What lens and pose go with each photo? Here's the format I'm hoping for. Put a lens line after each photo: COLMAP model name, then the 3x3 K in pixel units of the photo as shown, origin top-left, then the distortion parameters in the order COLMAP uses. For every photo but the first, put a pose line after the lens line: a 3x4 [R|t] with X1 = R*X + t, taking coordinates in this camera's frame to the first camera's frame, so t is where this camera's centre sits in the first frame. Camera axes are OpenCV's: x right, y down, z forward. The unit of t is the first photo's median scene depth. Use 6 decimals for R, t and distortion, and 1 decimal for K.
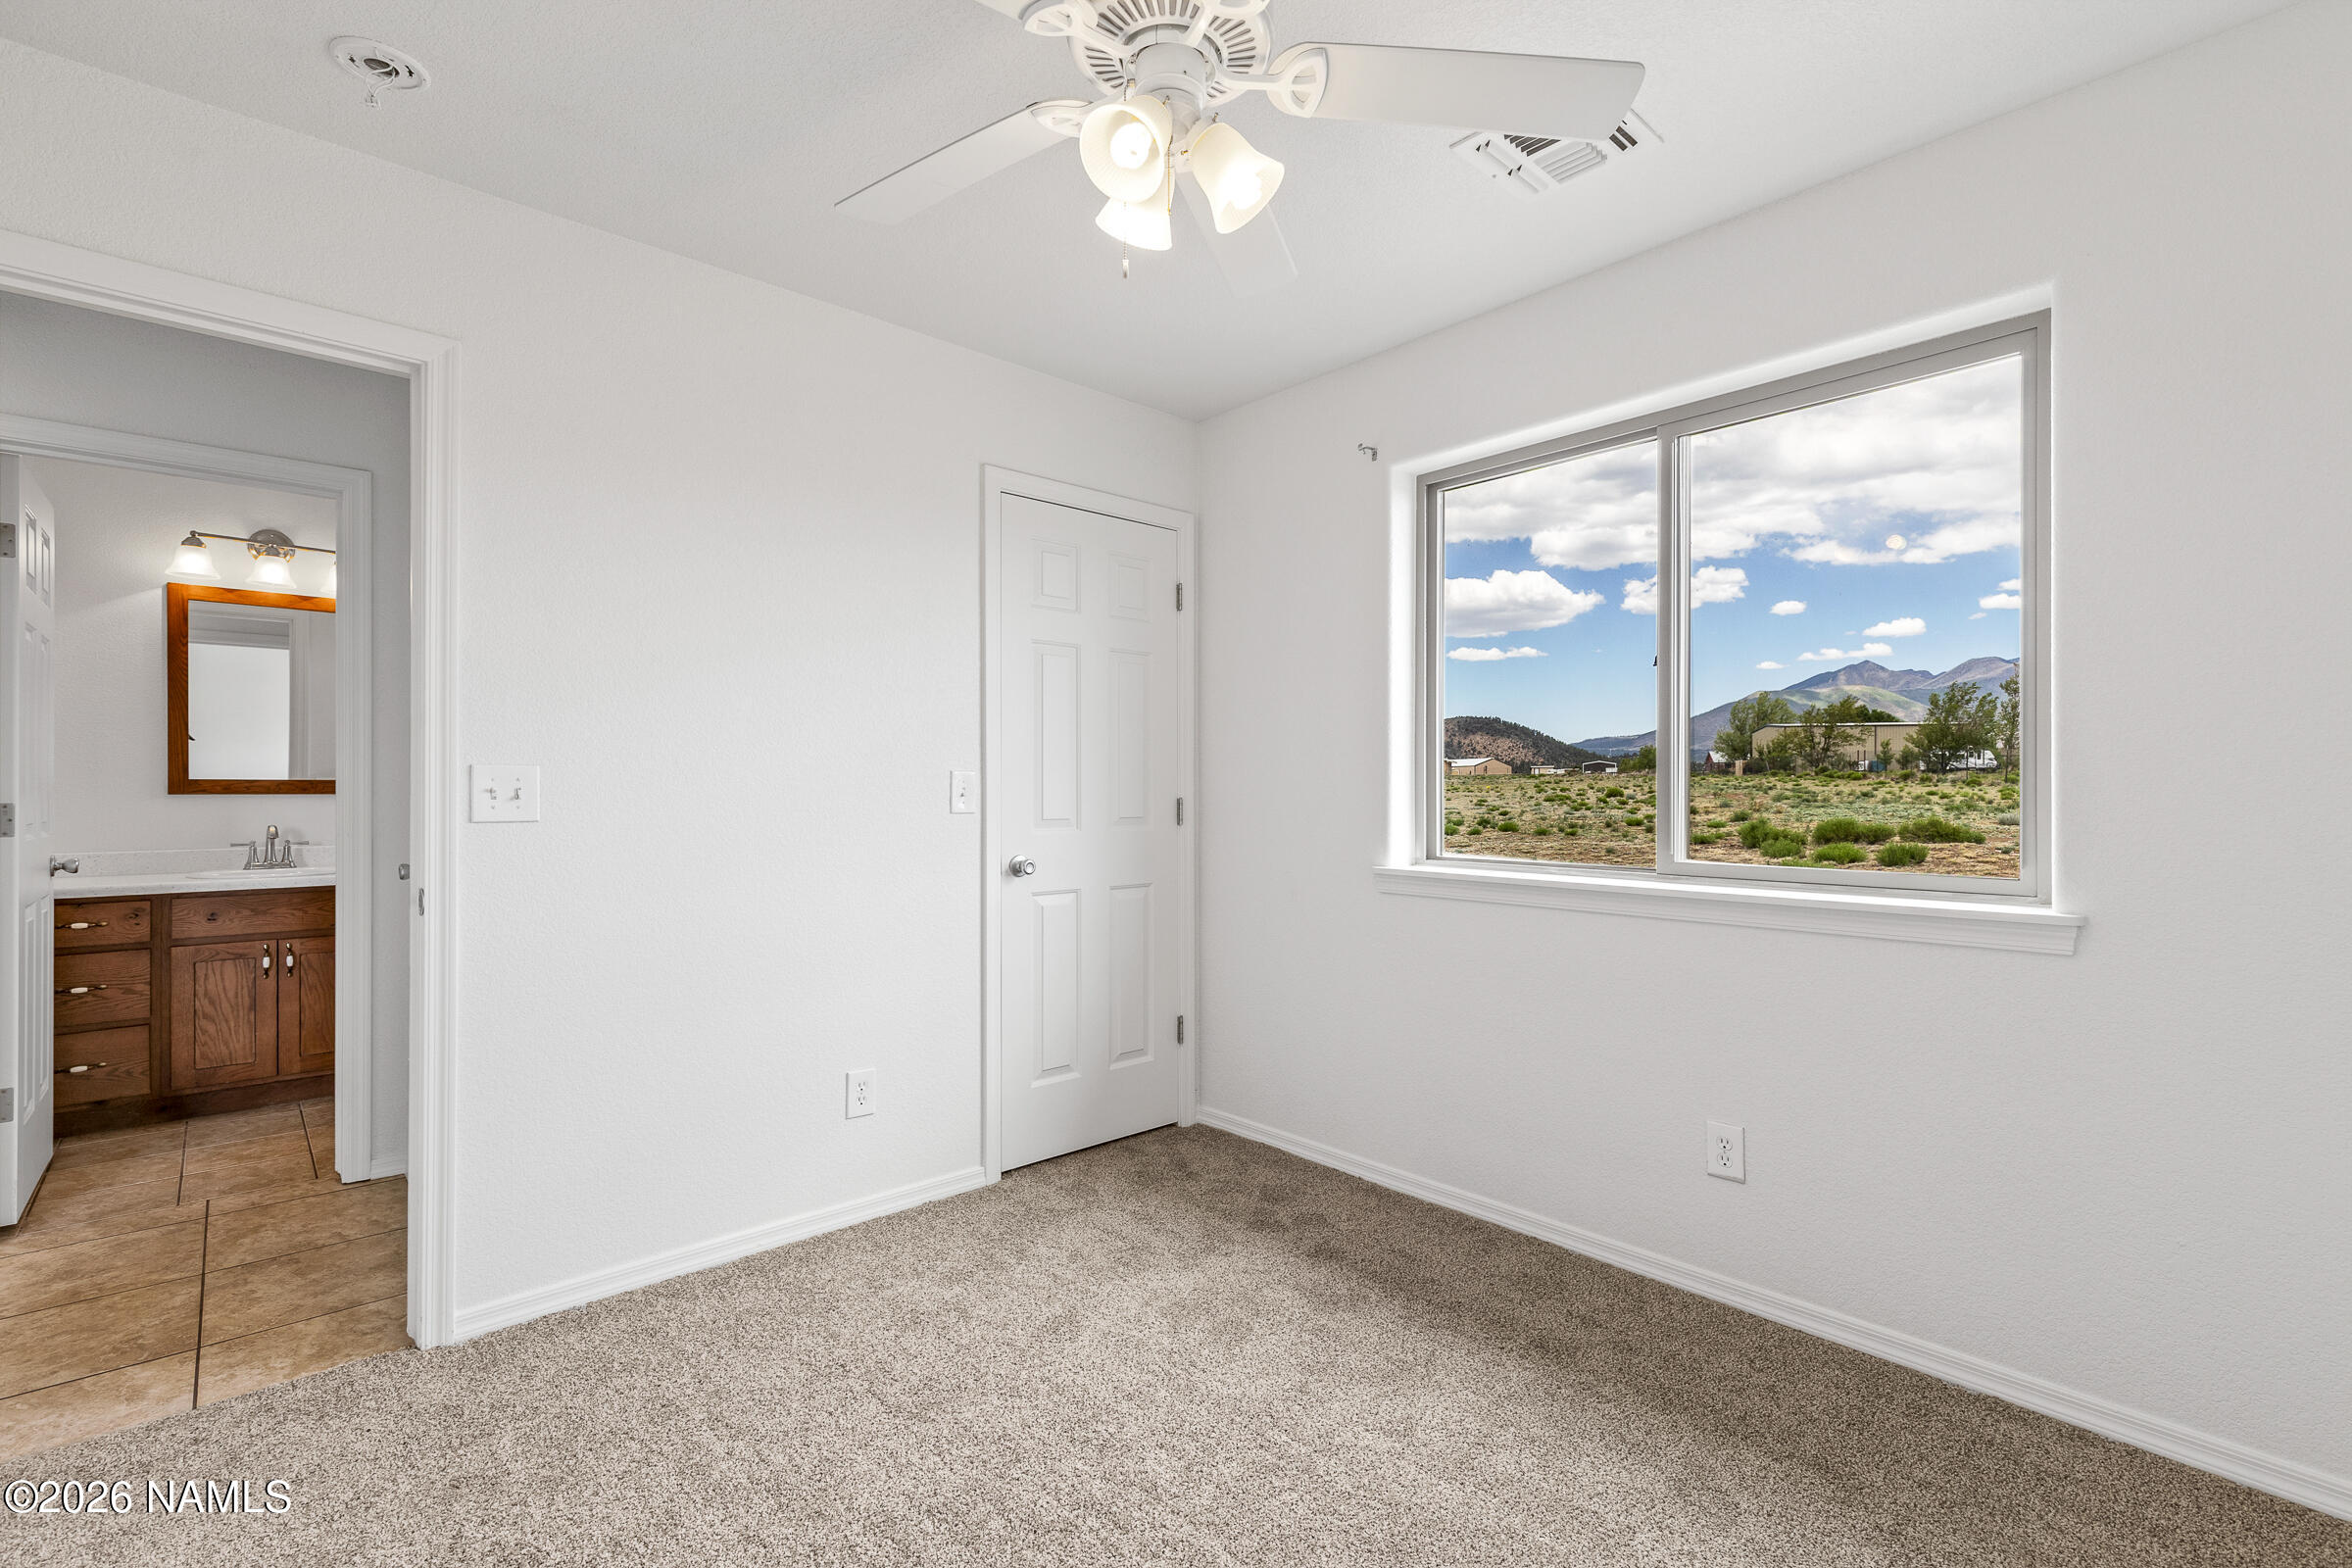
lens RADIAL K [[1054.7, 0, 1170.1], [0, 1054.7, 789.4], [0, 0, 1]] dist [0.004963, 0.001612]
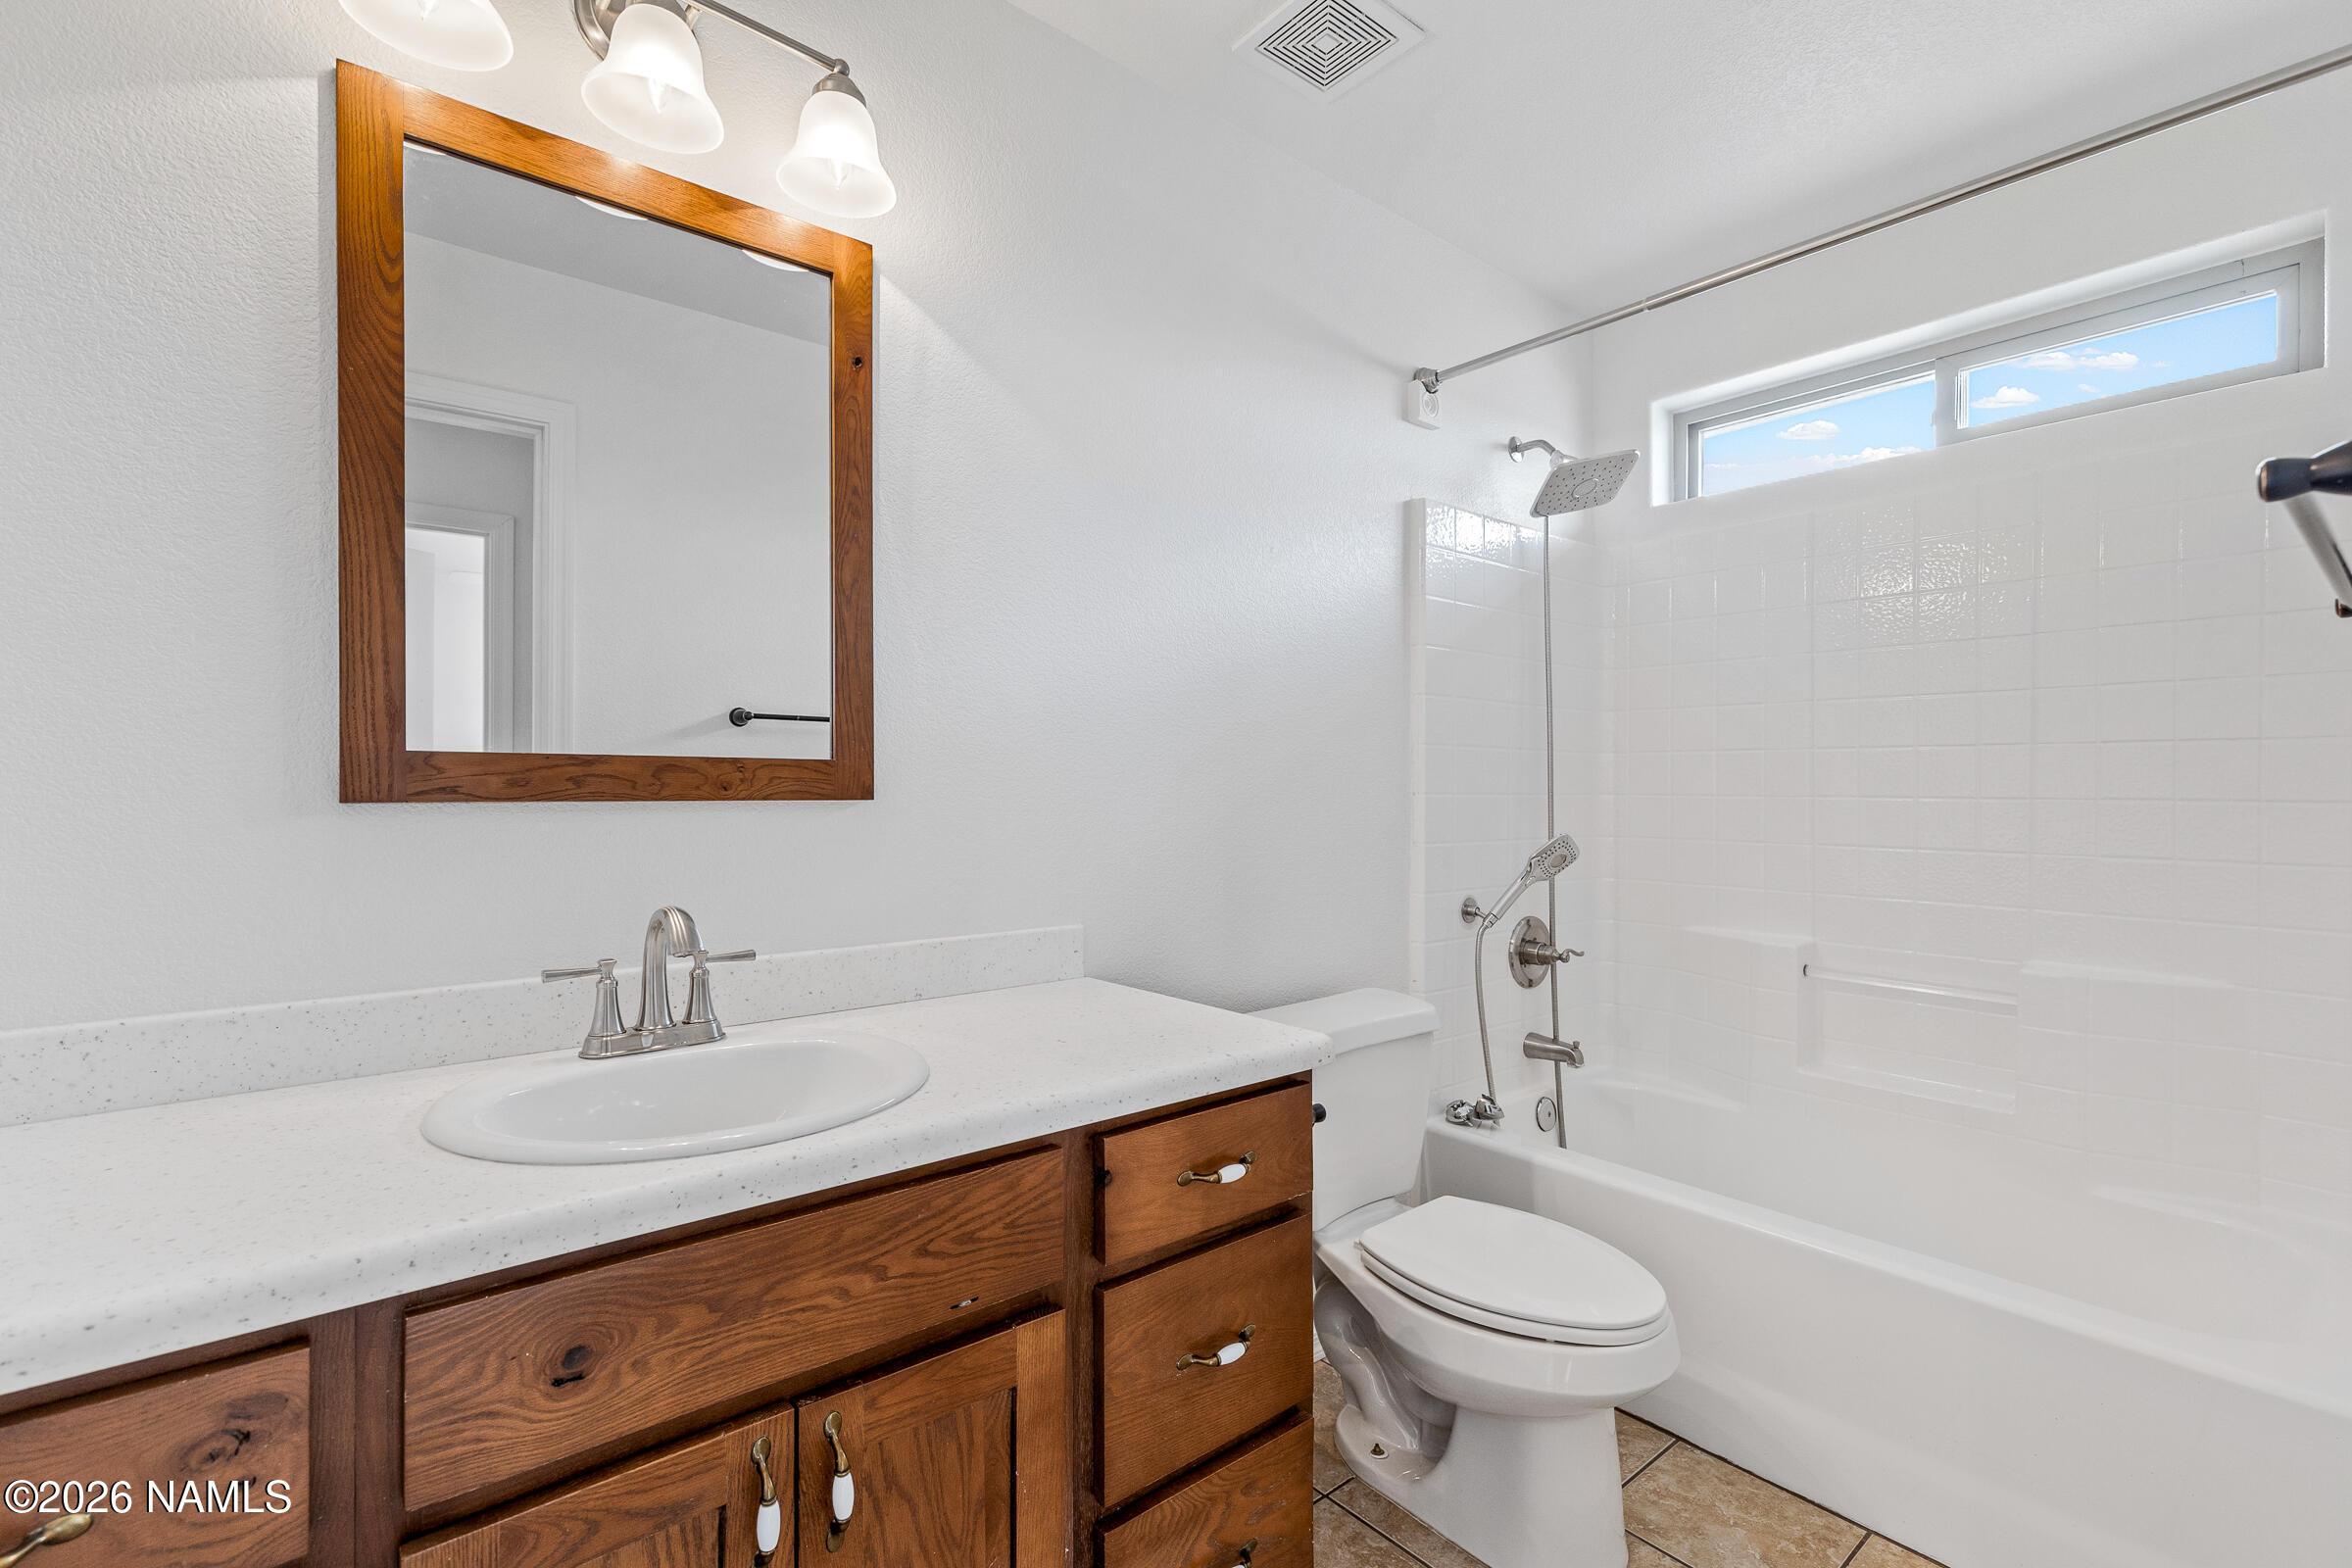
lens RADIAL K [[1054.7, 0, 1172.2], [0, 1054.7, 785.2], [0, 0, 1]] dist [0.004963, 0.001612]
pose [[0.999079, 0.001091, -0.042900, -0.685717], [-0.000862, 0.999985, 0.005364, -0.002055], [0.042905, -0.005322, 0.999065, 0.700619]]
